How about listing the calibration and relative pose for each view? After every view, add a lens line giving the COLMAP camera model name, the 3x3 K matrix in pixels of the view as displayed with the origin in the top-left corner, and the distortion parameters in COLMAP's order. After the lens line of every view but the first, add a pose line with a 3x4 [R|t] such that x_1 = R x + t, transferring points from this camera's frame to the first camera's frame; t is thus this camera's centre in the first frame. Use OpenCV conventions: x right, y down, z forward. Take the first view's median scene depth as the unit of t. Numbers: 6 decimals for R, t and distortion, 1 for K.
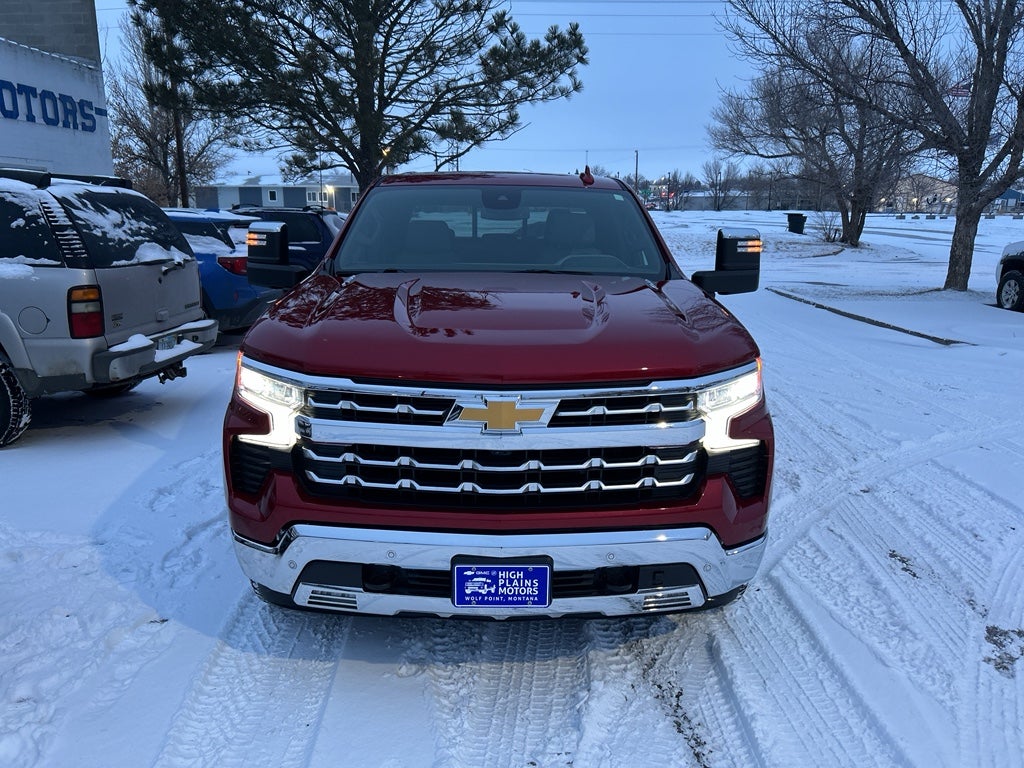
lens RADIAL K [[780.3, 0, 510.8], [0, 780.3, 382.9], [0, 0, 1]] dist [0.041554, -0.040436]
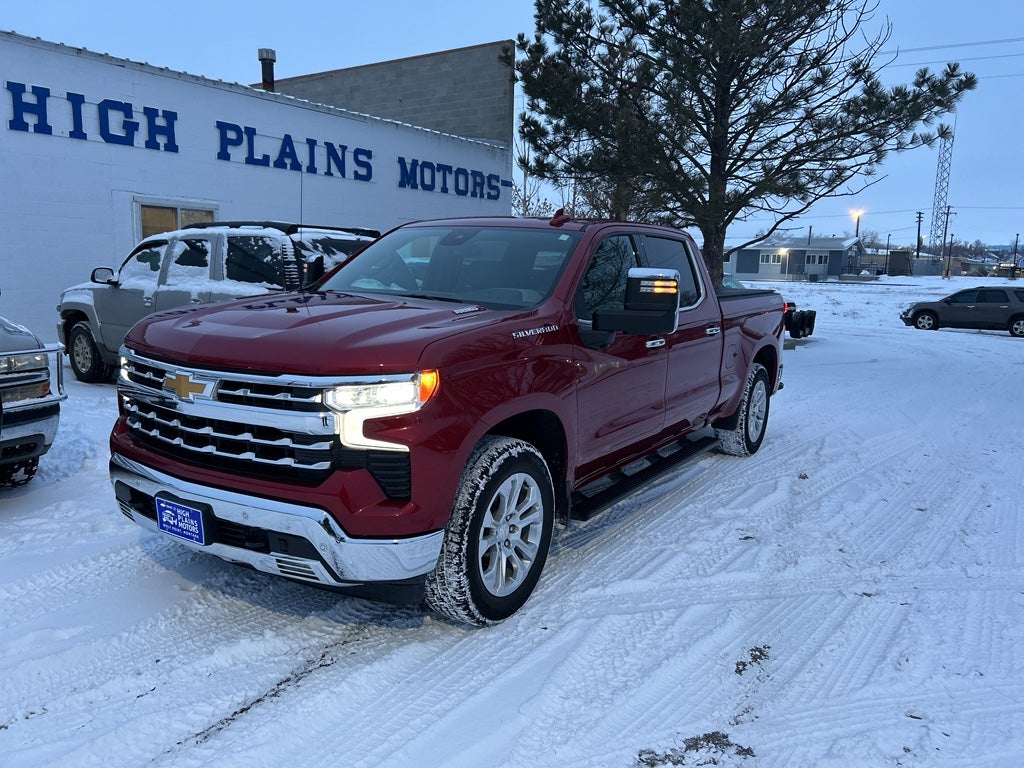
lens RADIAL K [[780.3, 0, 510.8], [0, 780.3, 382.9], [0, 0, 1]] dist [0.041554, -0.040436]
pose [[0.834034, 0.102766, -0.542058, 0.683267], [-0.144781, 0.988834, -0.035299, 0.002245], [0.532378, 0.107920, 0.839599, 0.113004]]
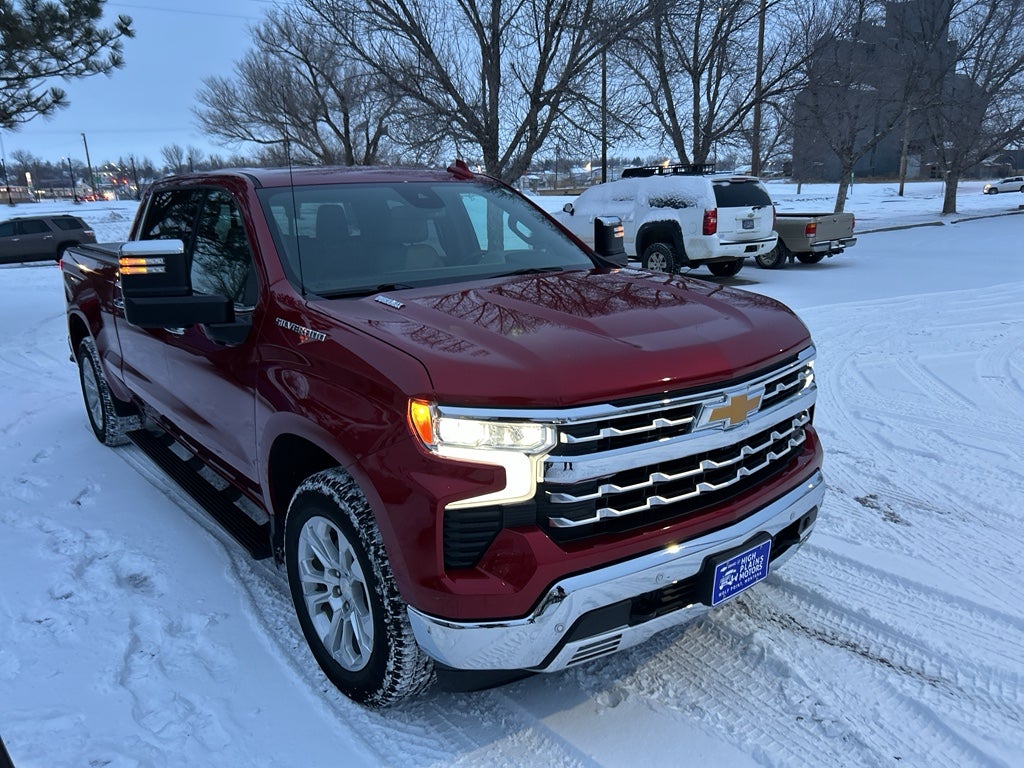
lens RADIAL K [[780.3, 0, 510.8], [0, 780.3, 382.9], [0, 0, 1]] dist [0.041554, -0.040436]
pose [[0.796065, -0.177333, 0.578648, -0.498581], [0.166881, 0.983361, 0.071778, -0.069096], [-0.581749, 0.039425, 0.812412, 0.198262]]
